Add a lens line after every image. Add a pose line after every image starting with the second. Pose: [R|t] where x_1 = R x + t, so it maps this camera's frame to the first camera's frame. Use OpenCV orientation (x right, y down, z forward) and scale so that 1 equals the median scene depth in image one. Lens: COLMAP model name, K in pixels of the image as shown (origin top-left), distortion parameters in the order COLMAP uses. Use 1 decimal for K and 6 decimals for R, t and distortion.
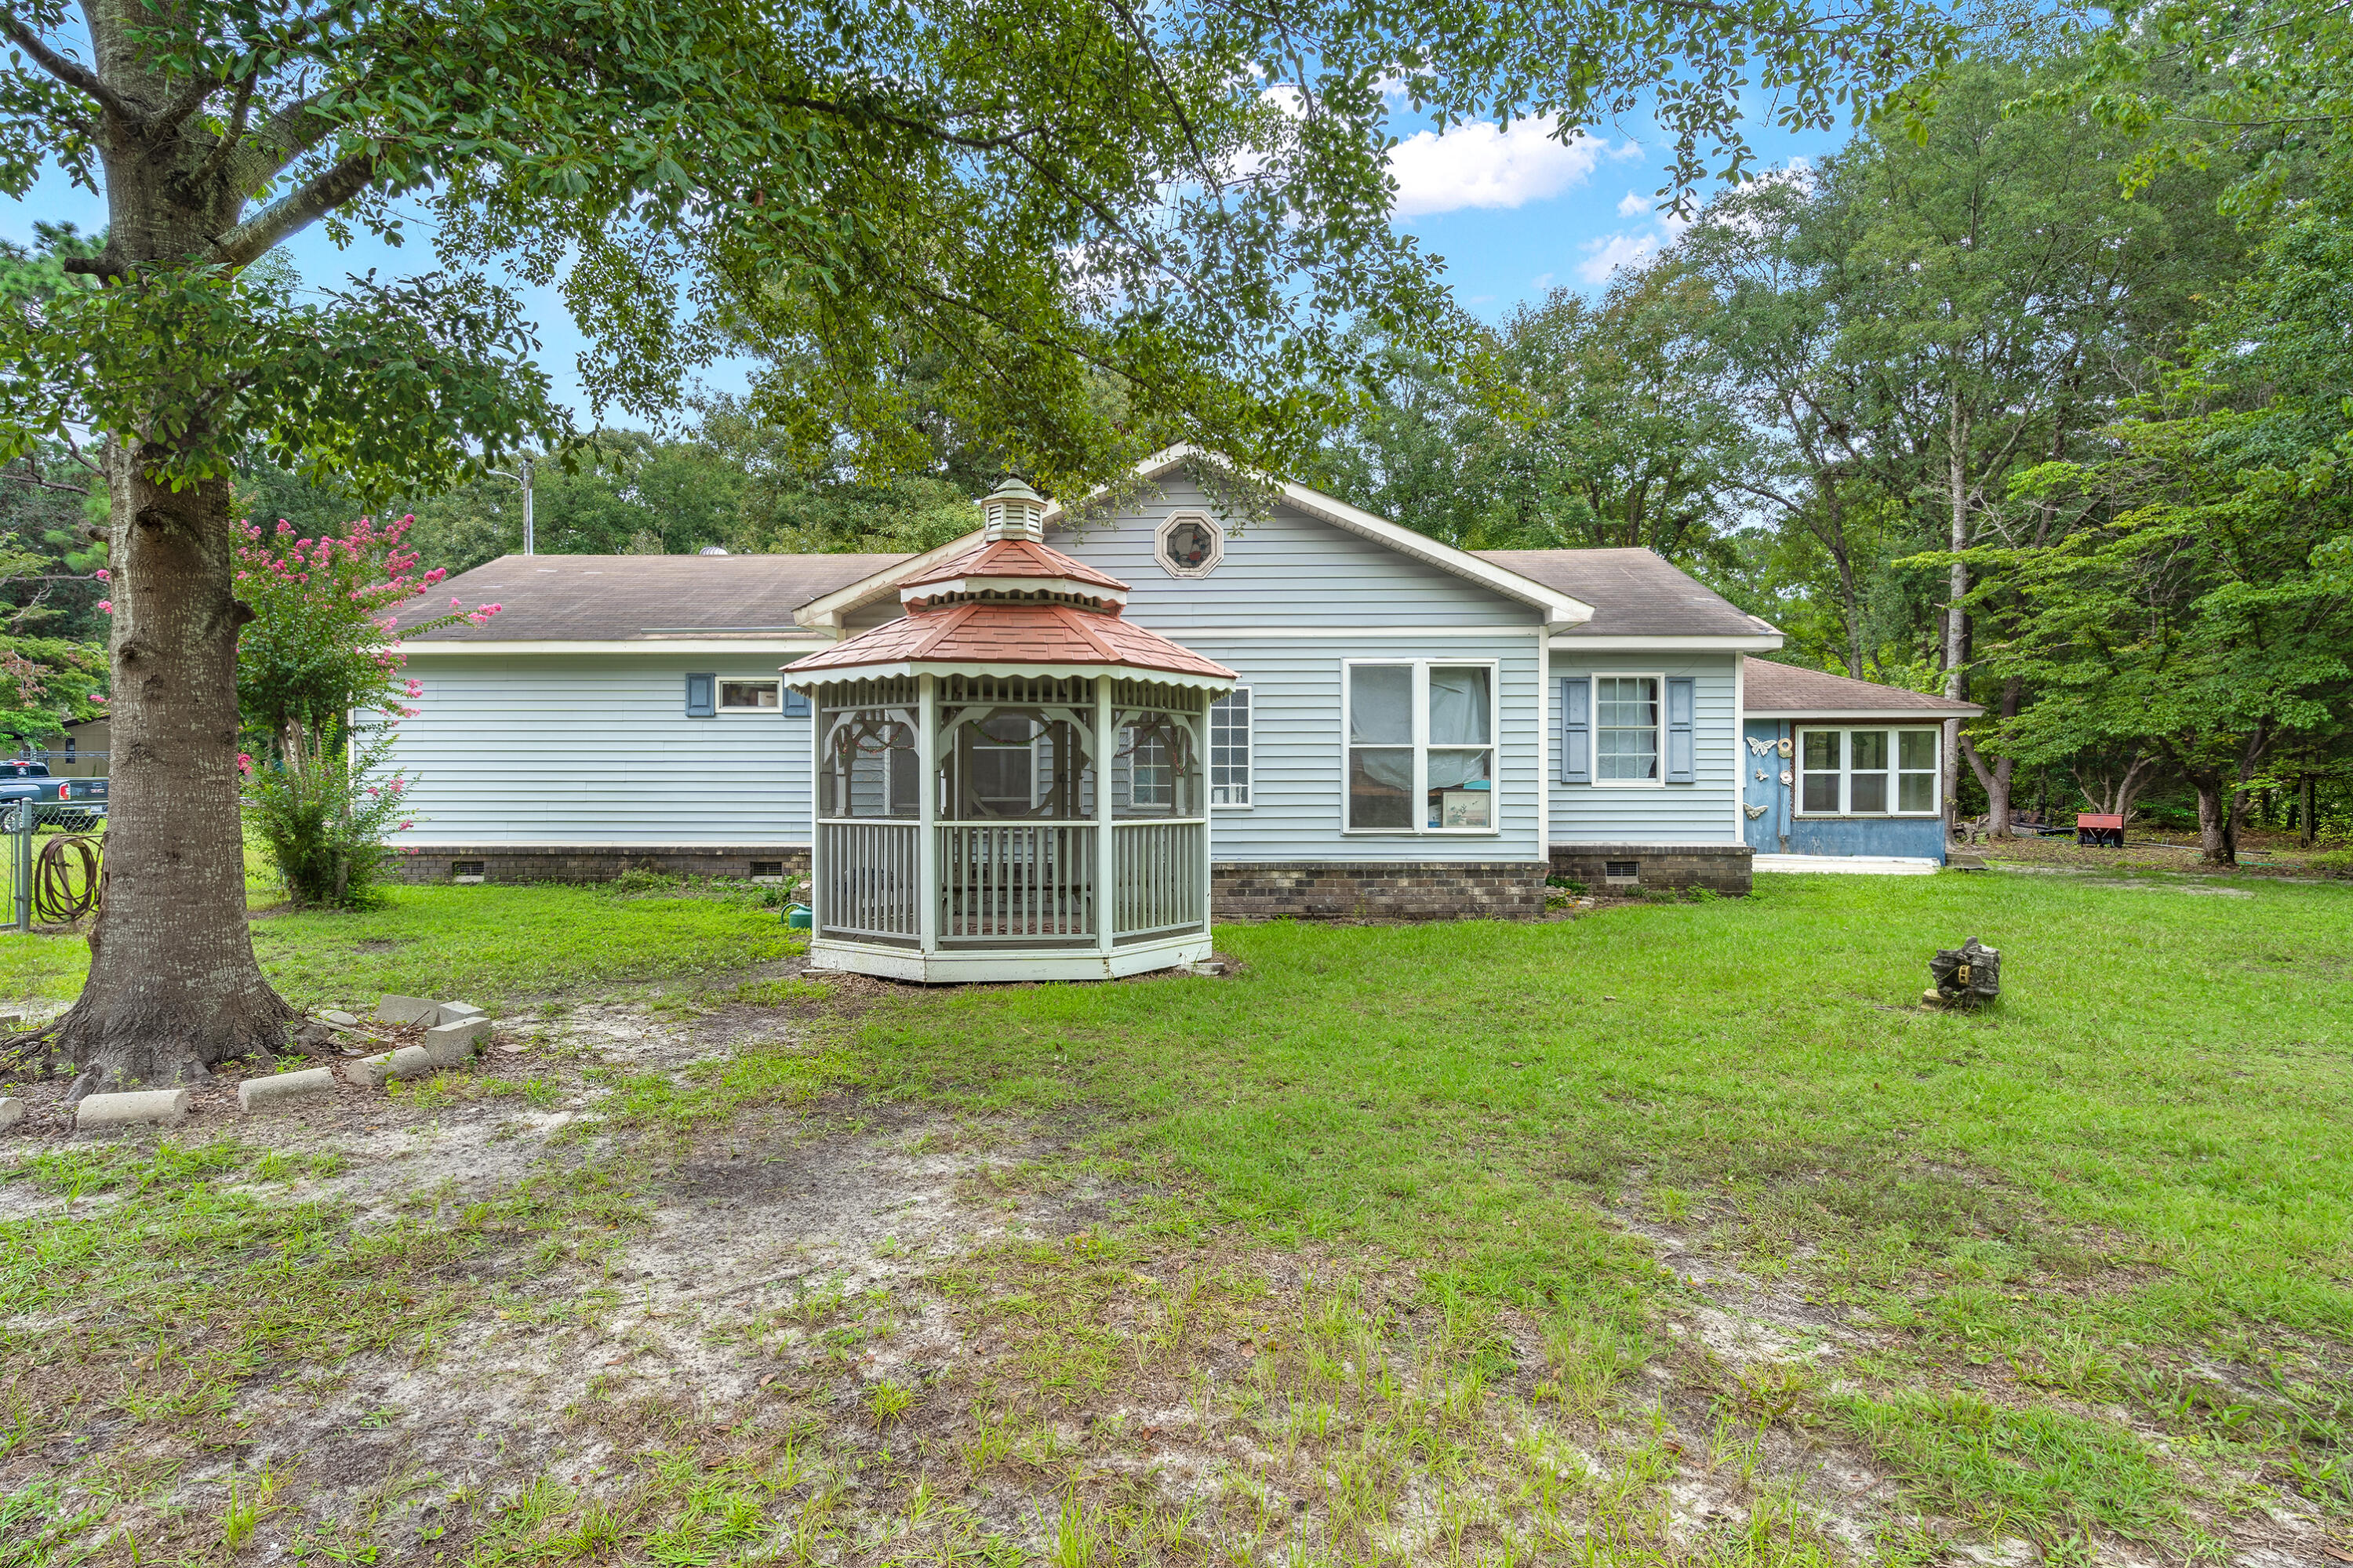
lens RADIAL K [[1145.7, 0, 1176.5], [0, 1145.7, 784.0], [0, 0, 1]] dist [-0.002233, 0.000041]
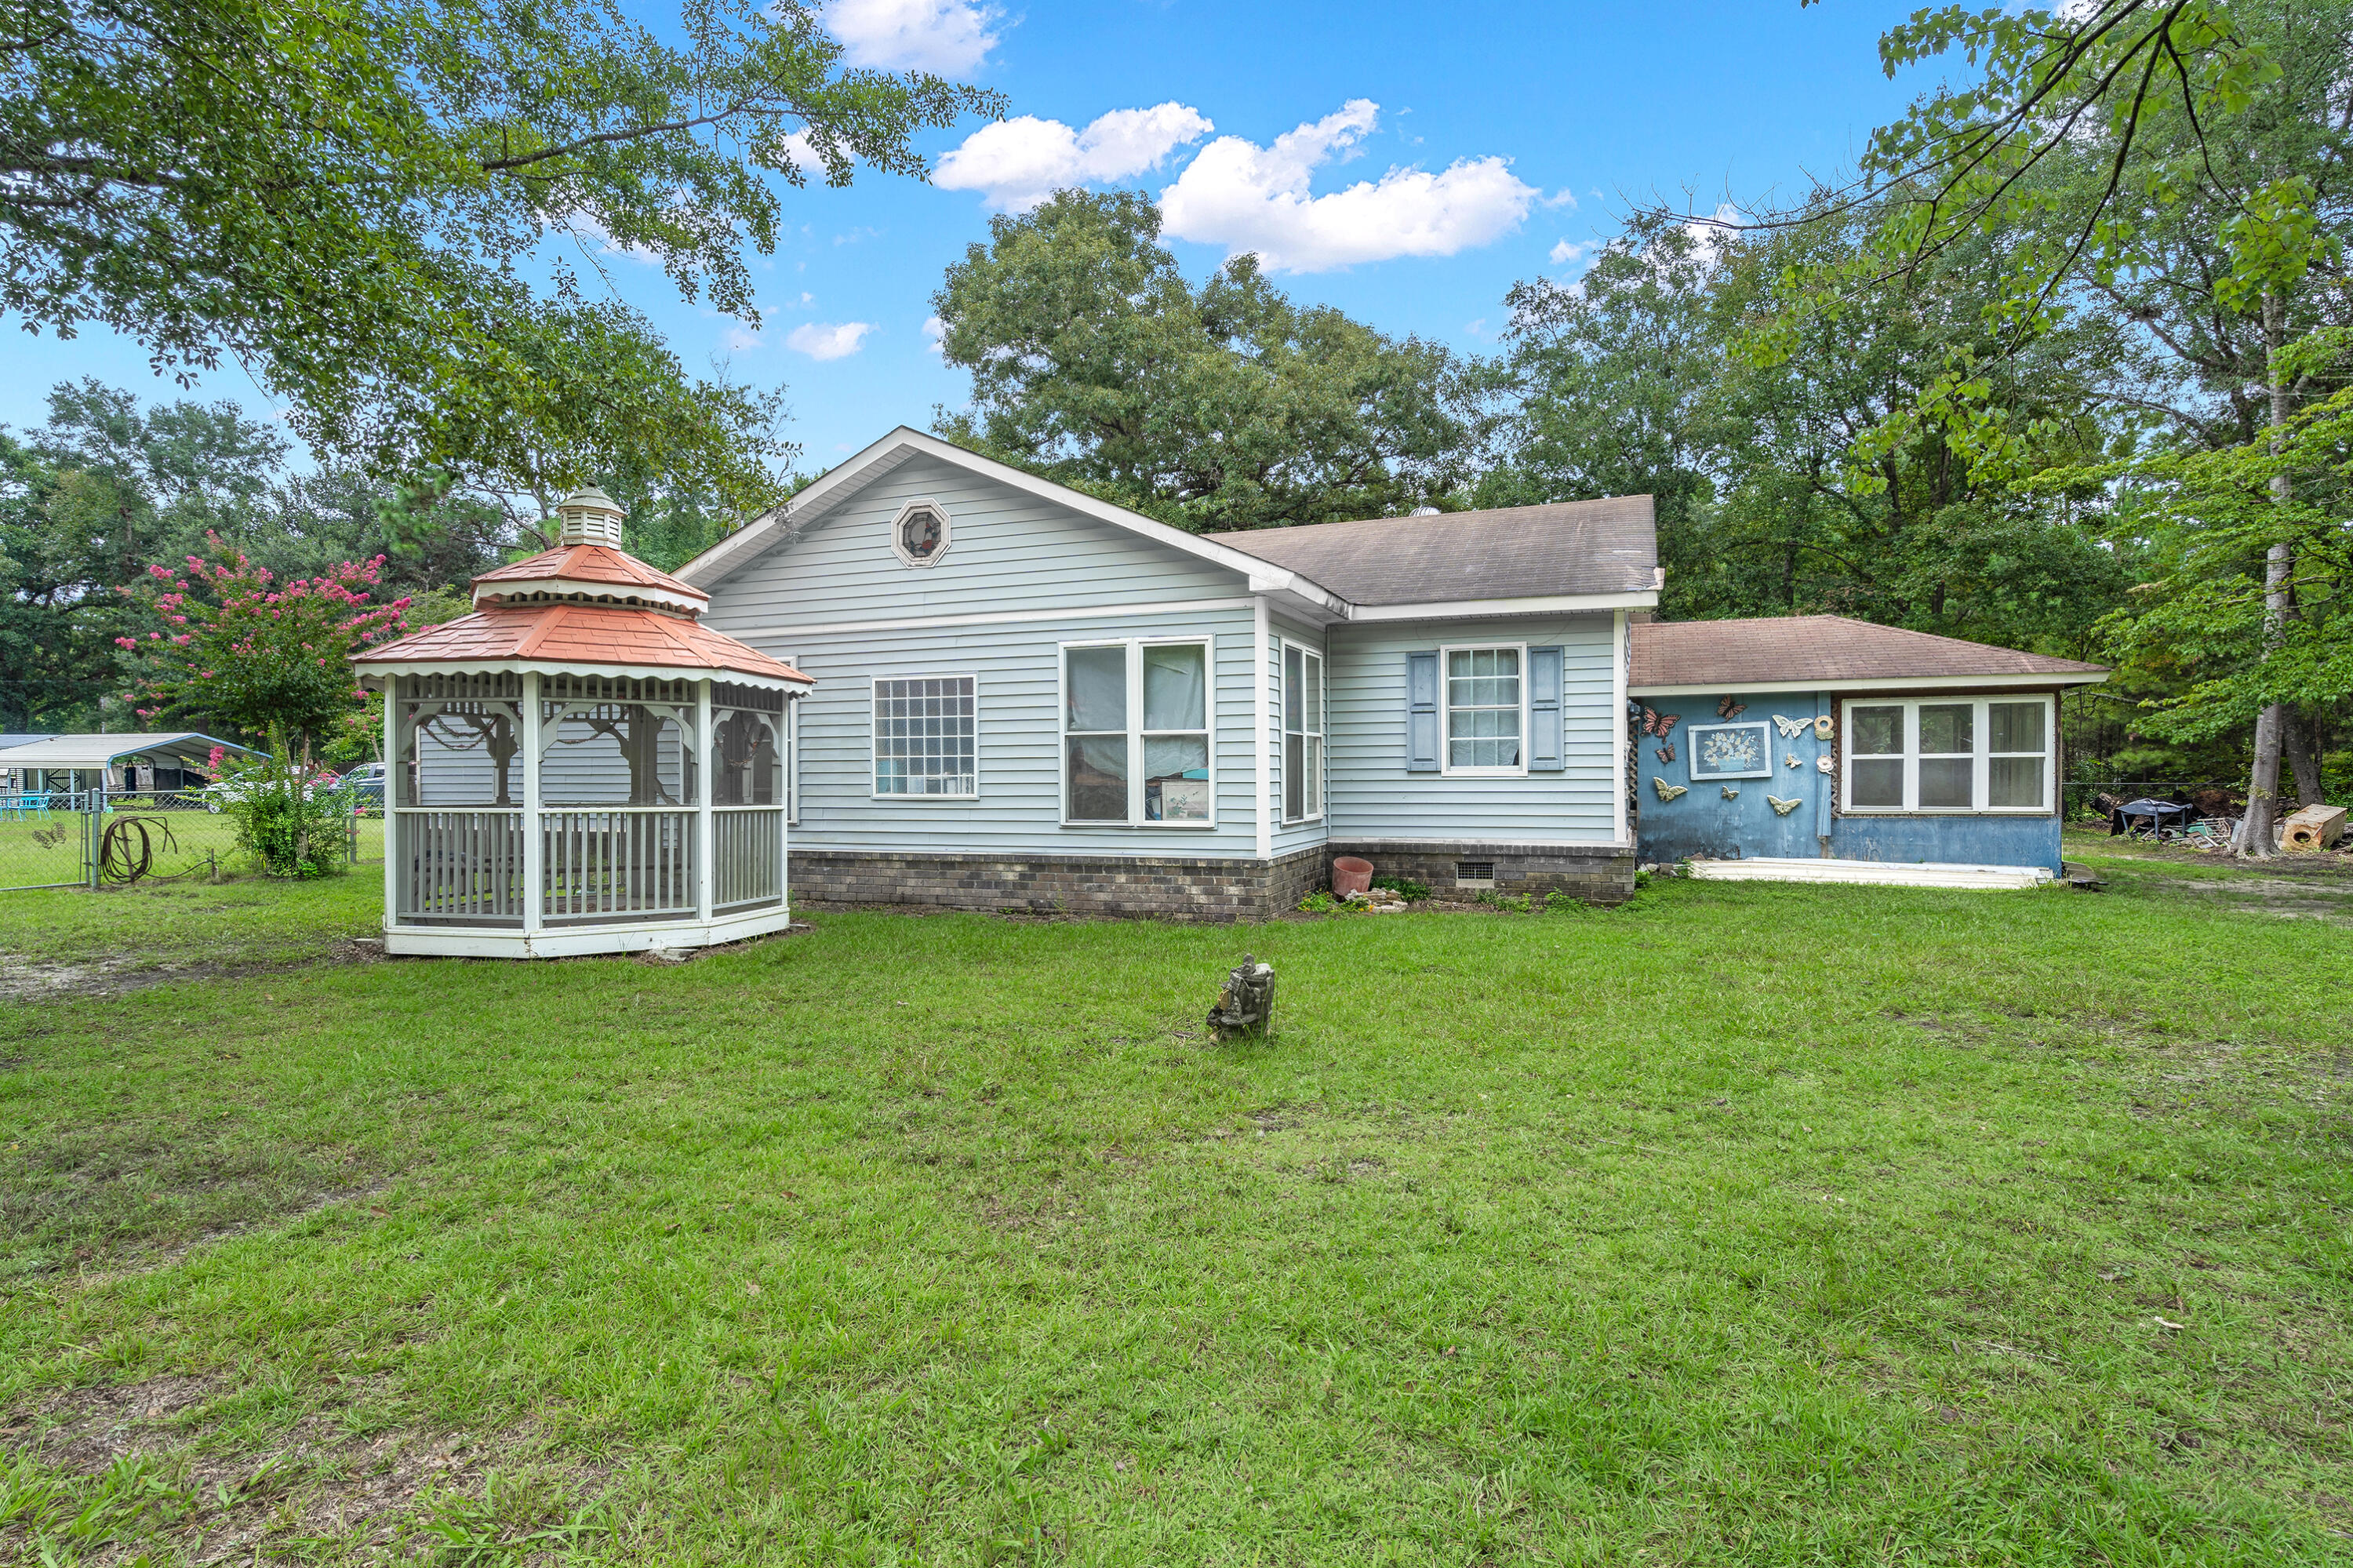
lens RADIAL K [[1145.7, 0, 1176.5], [0, 1145.7, 784.0], [0, 0, 1]] dist [-0.002233, 0.000041]
pose [[0.946157, -0.001818, -0.323702, 0.543474], [0.003397, 0.999985, 0.004314, 0.004915], [0.323689, -0.005182, 0.946149, 0.129102]]
